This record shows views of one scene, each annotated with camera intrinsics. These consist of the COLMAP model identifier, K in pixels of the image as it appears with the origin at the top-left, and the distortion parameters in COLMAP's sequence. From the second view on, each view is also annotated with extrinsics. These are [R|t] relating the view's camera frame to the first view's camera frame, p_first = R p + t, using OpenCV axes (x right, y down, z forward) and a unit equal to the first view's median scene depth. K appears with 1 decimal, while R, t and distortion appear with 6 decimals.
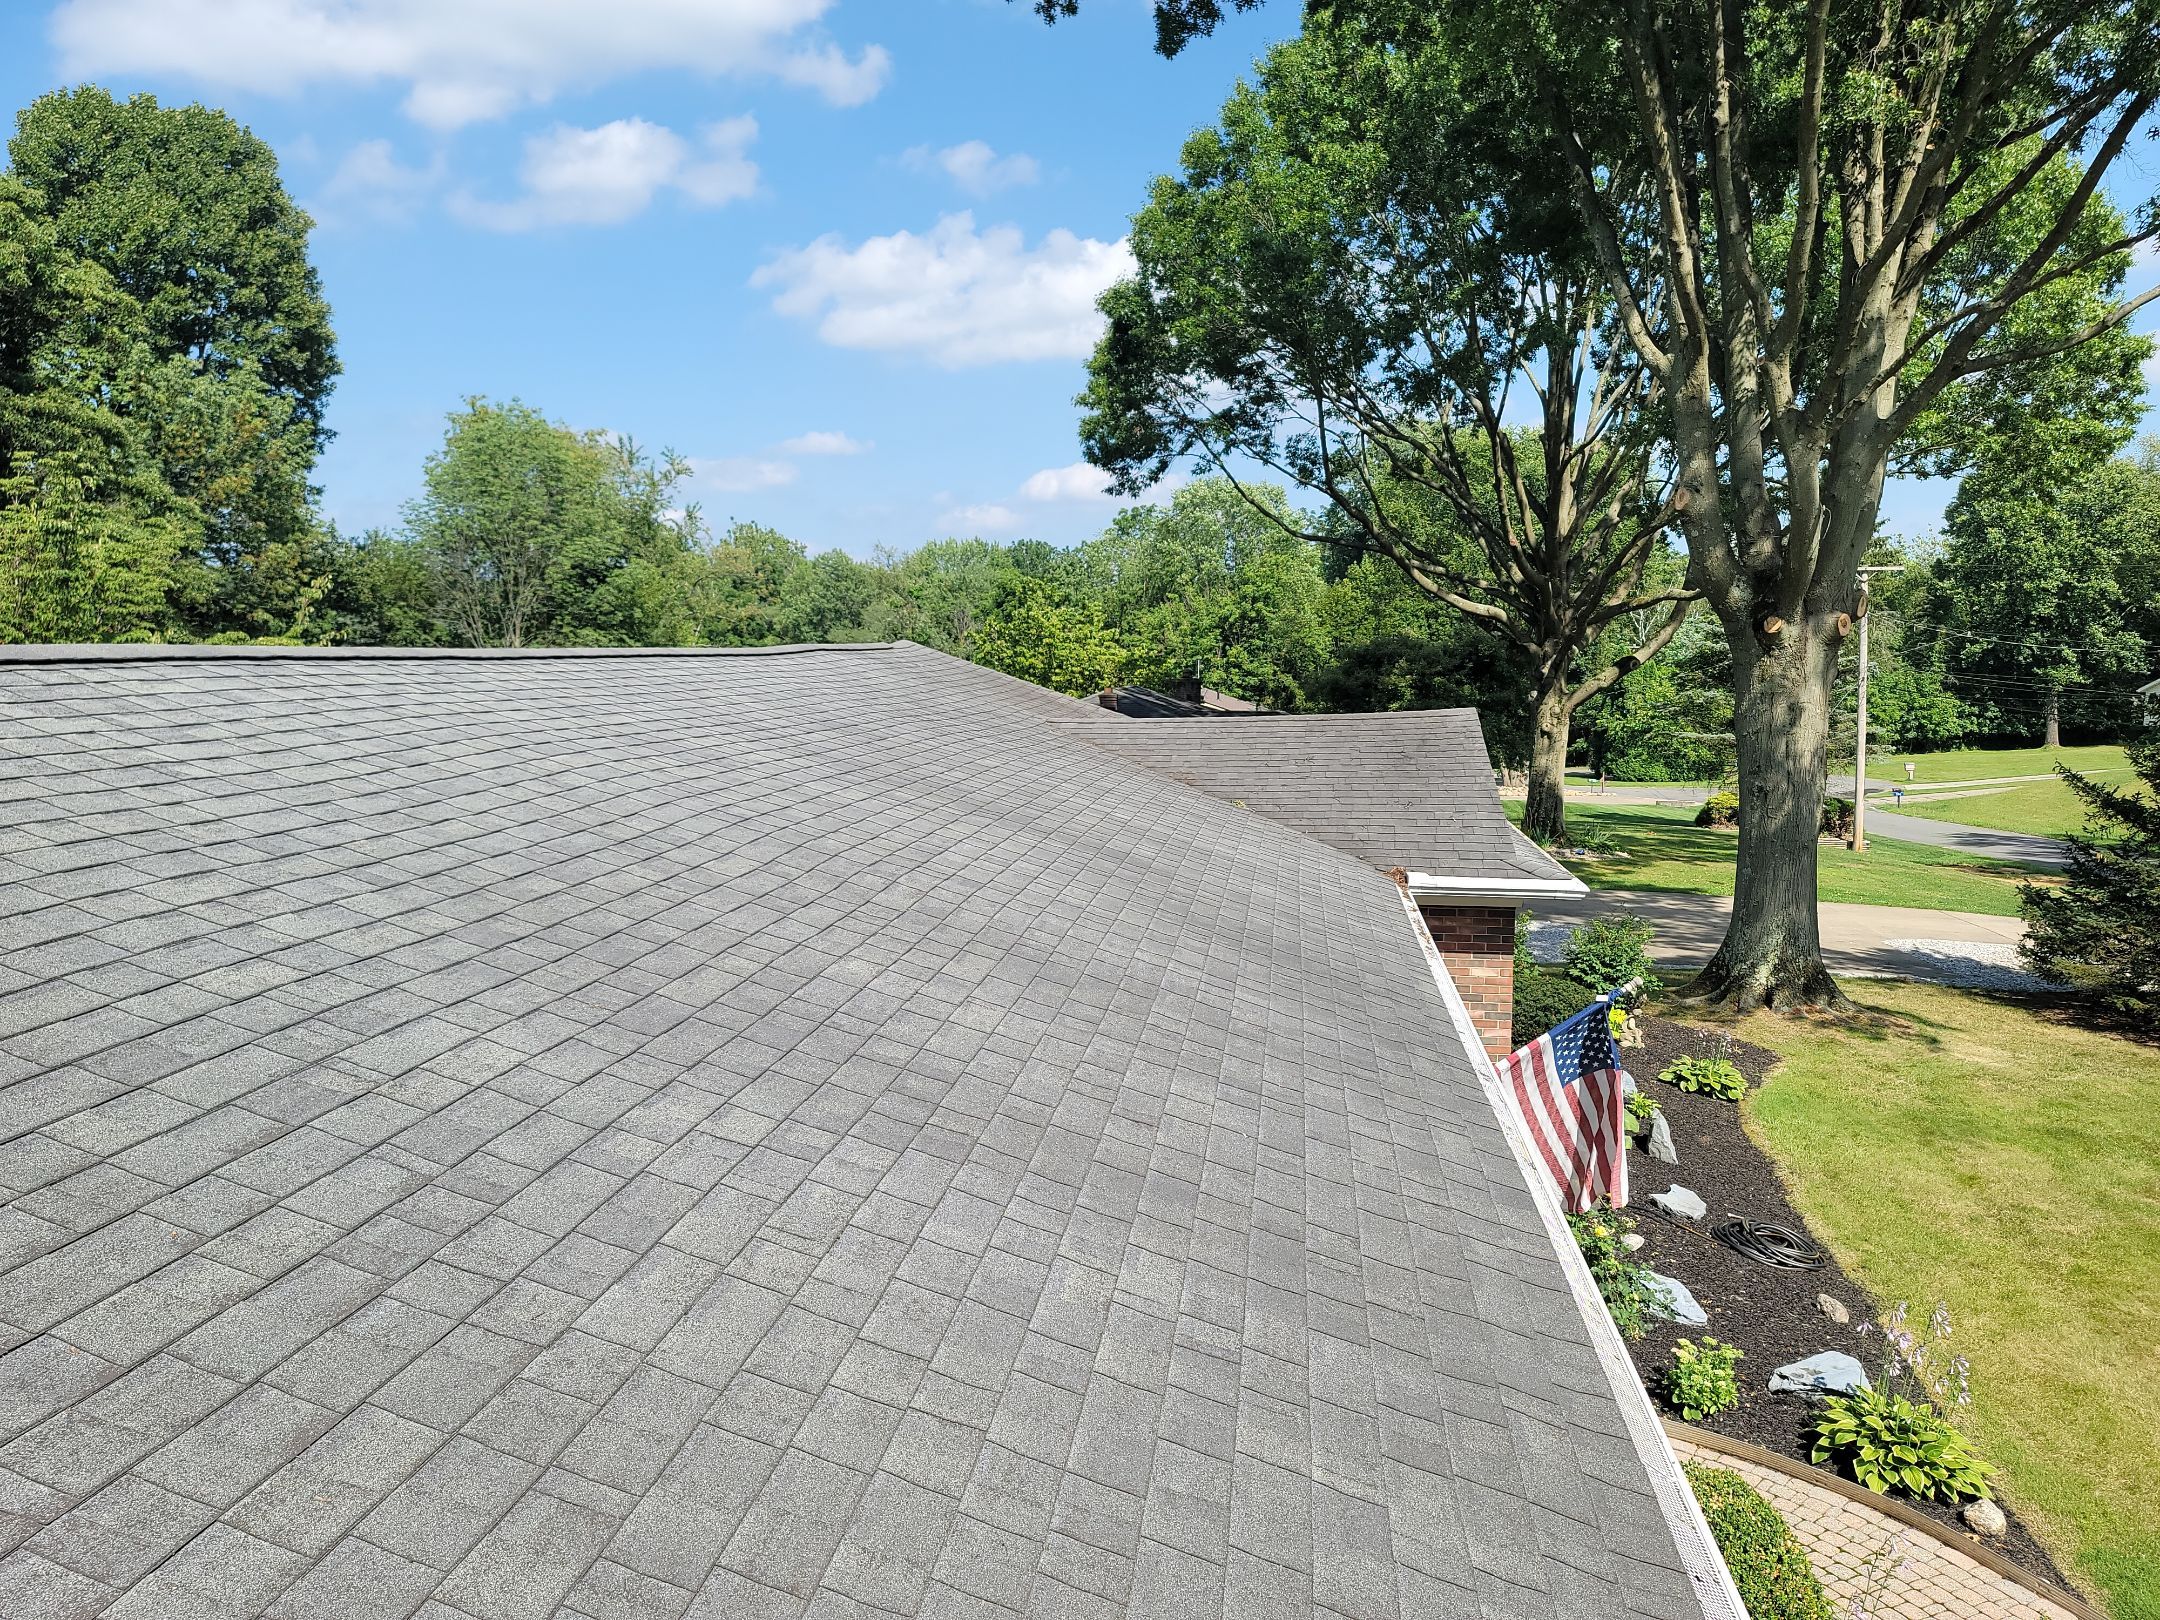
lens RADIAL K [[1587.2, 0, 1068.0], [0, 1587.2, 826.4], [0, 0, 1]] dist [0.082966, -0.067142]
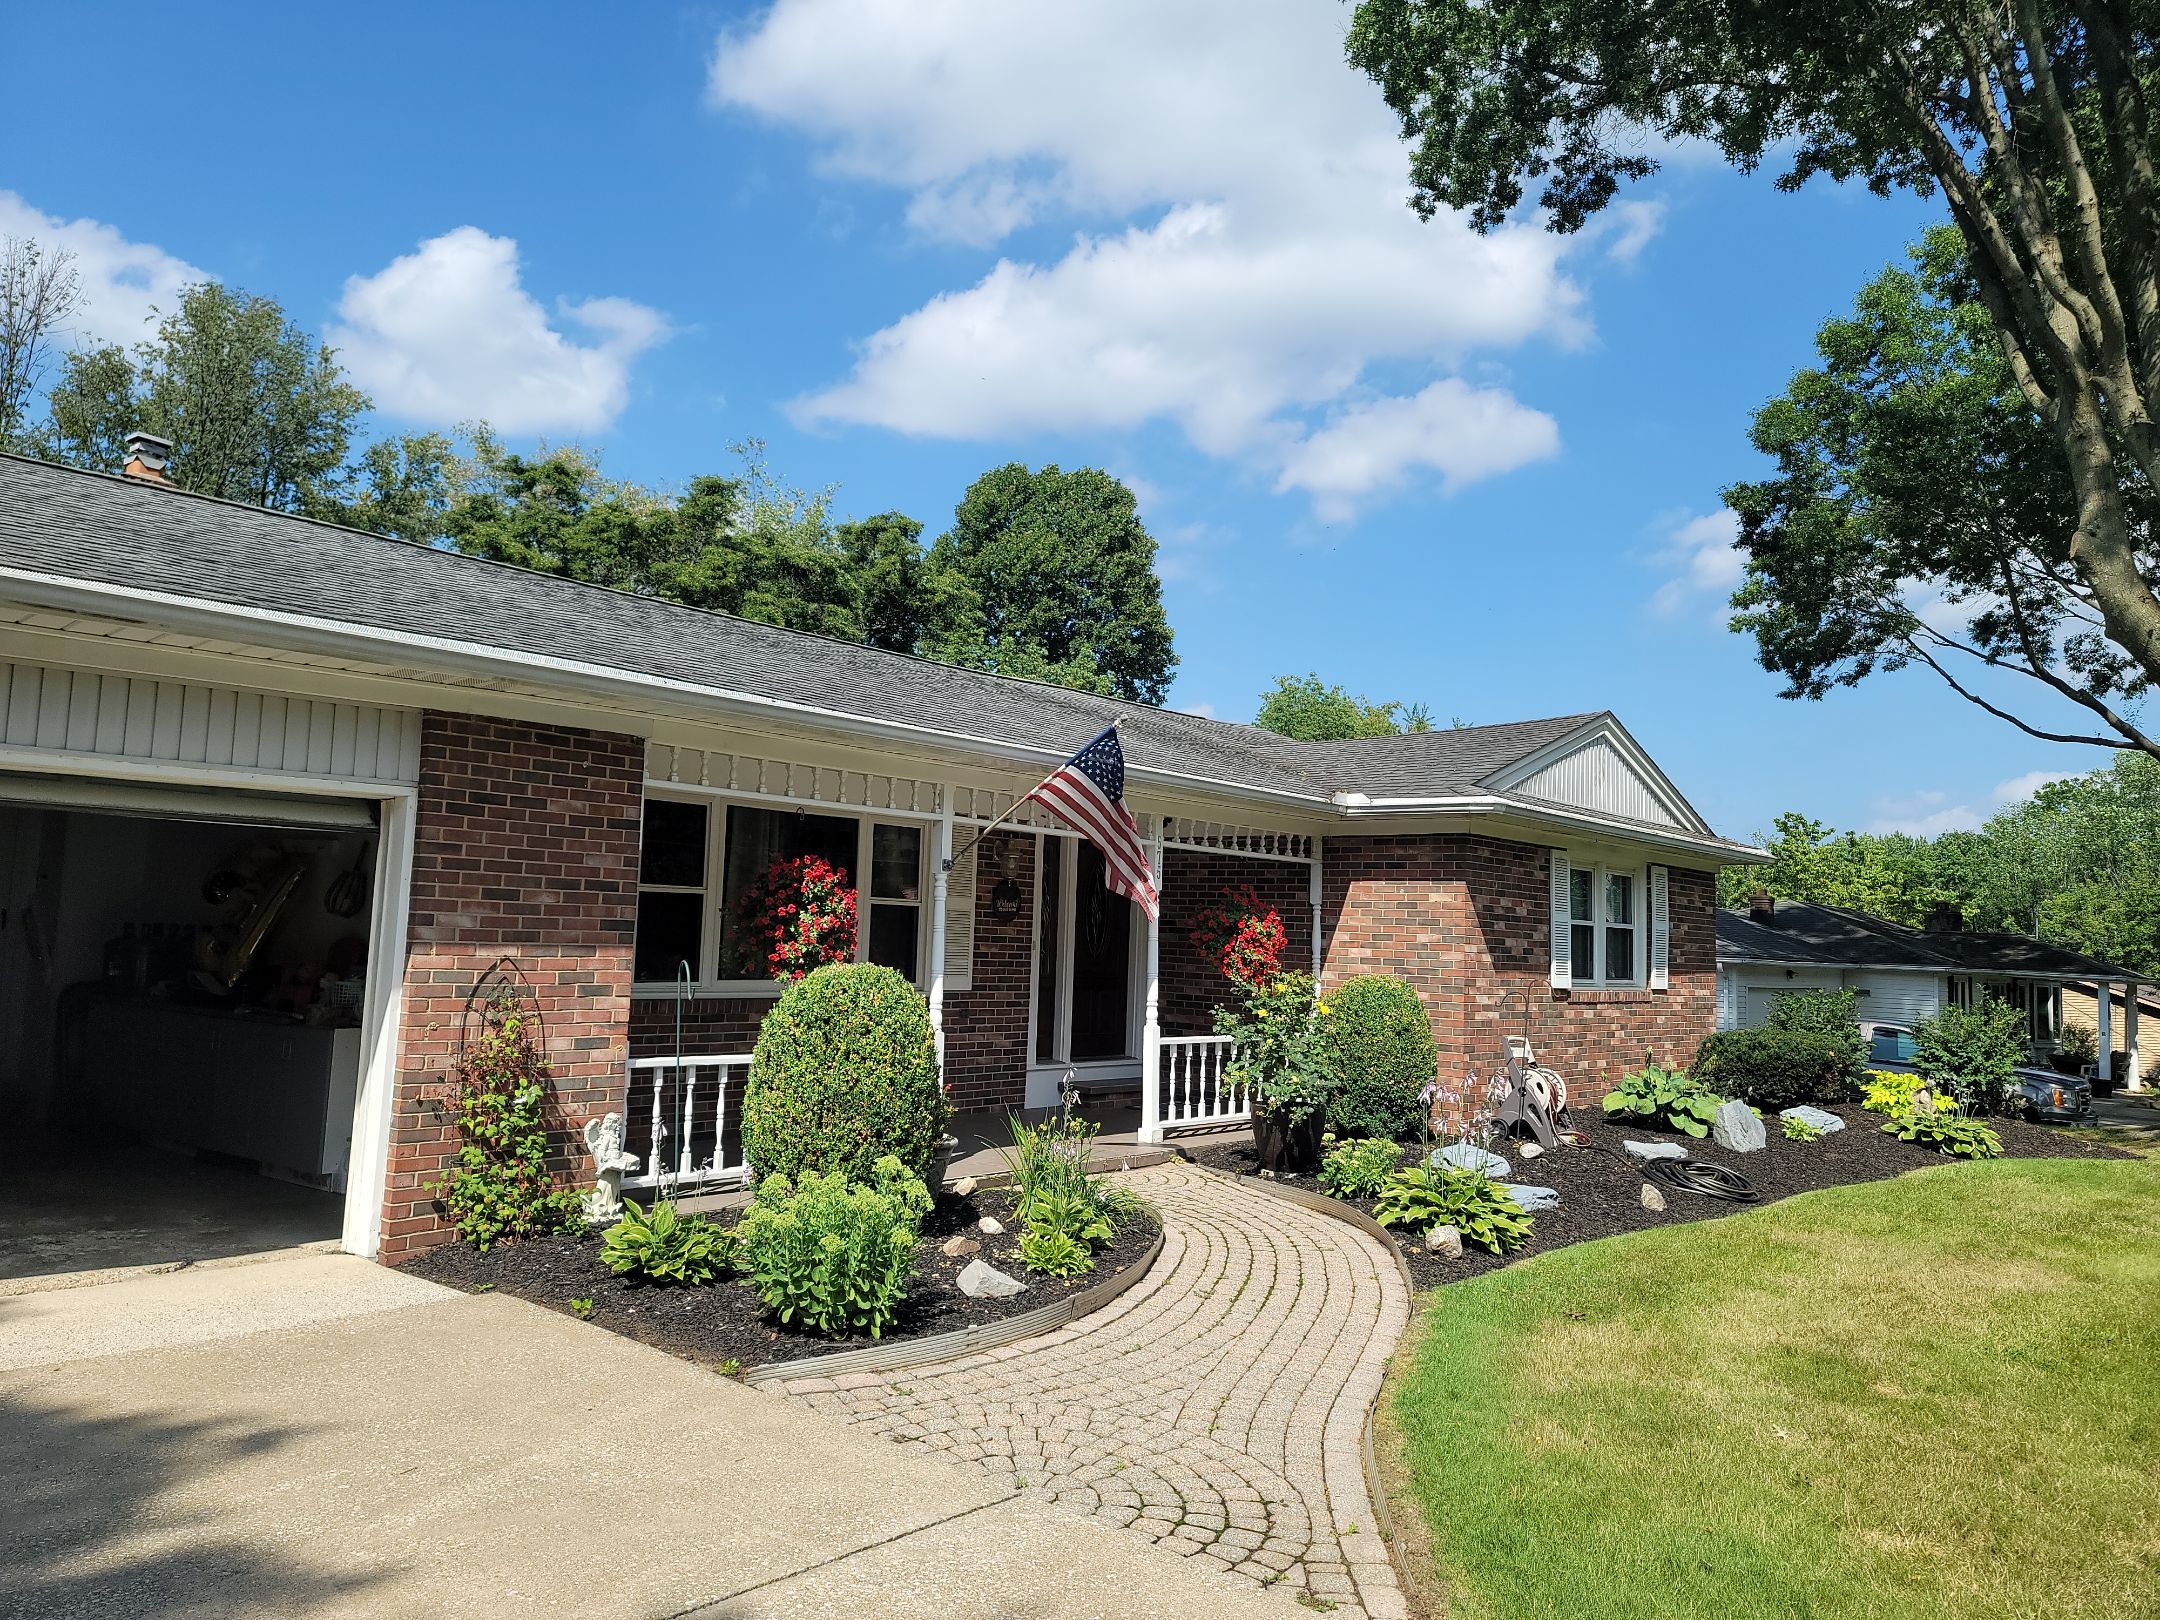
lens RADIAL K [[1587.2, 0, 1083.4], [0, 1587.2, 816.0], [0, 0, 1]] dist [0.082966, -0.067142]
pose [[0.848894, -0.012945, -0.528404, 0.147239], [-0.093797, 0.980144, -0.174700, 0.058422], [0.520174, 0.197865, 0.830824, -0.006382]]
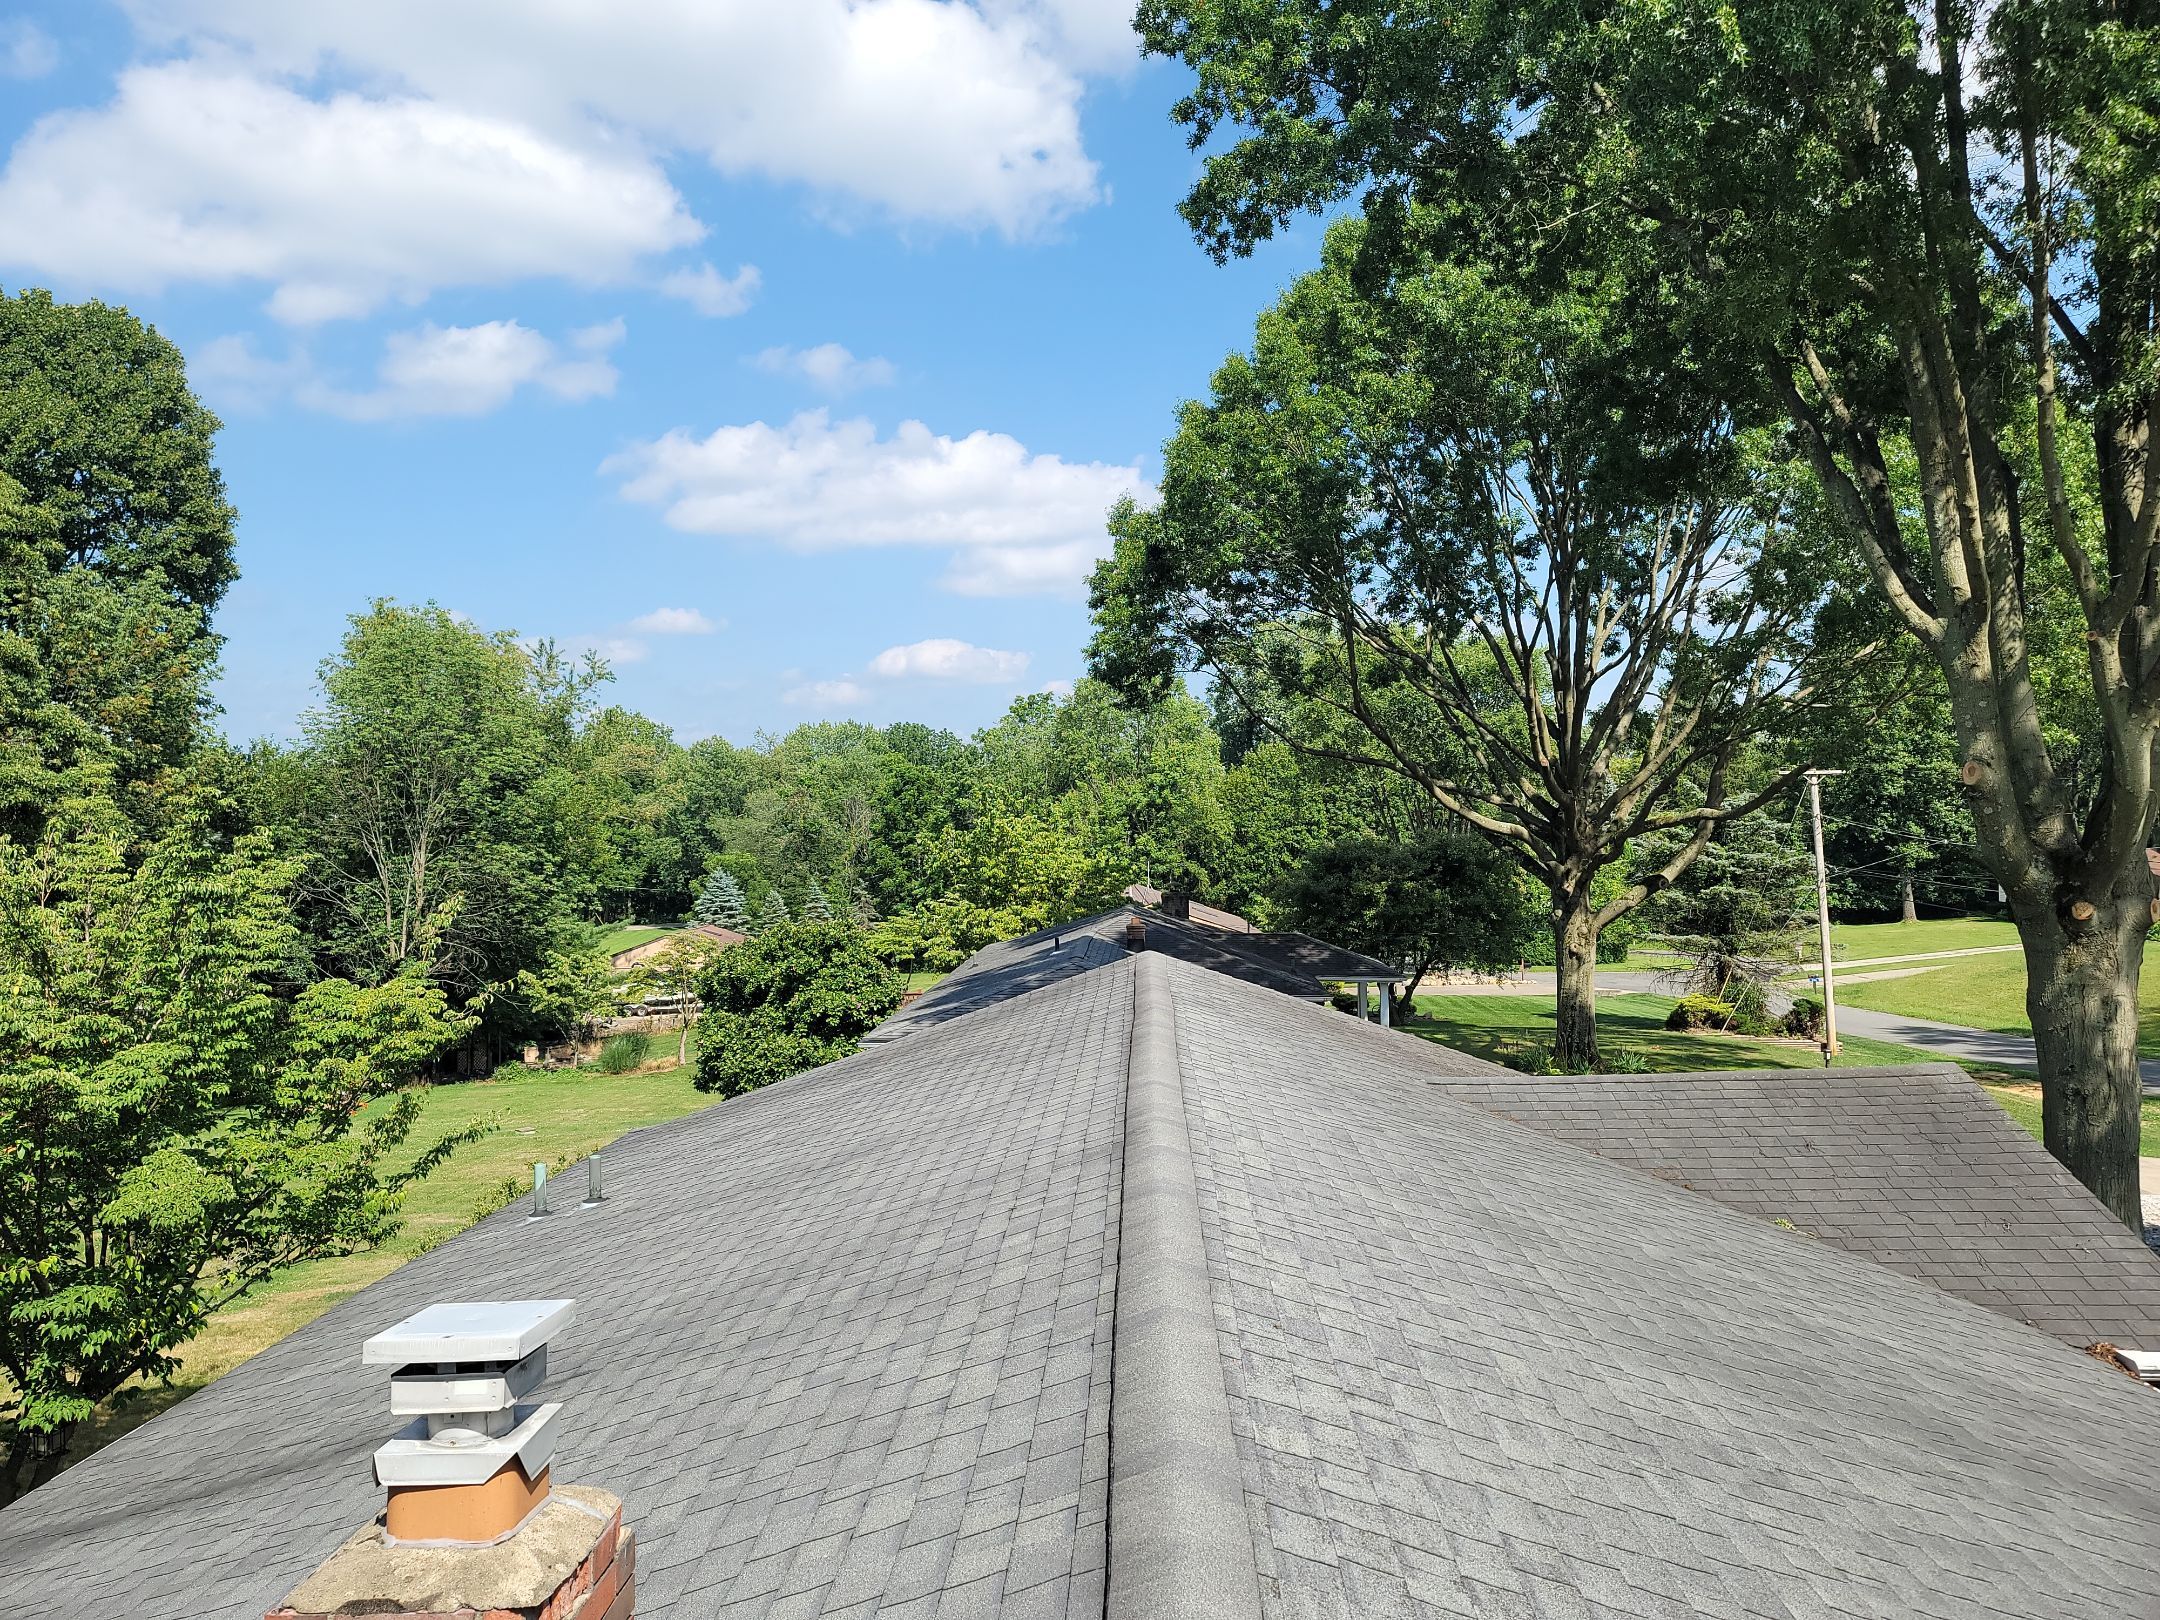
lens RADIAL K [[1587.2, 0, 1093.7], [0, 1587.2, 790.7], [0, 0, 1]] dist [0.082966, -0.067142]
pose [[0.993849, -0.011454, 0.110151, -0.079049], [0.025612, 0.991445, -0.127991, -0.033140], [-0.107742, 0.130025, 0.985639, 0.056399]]
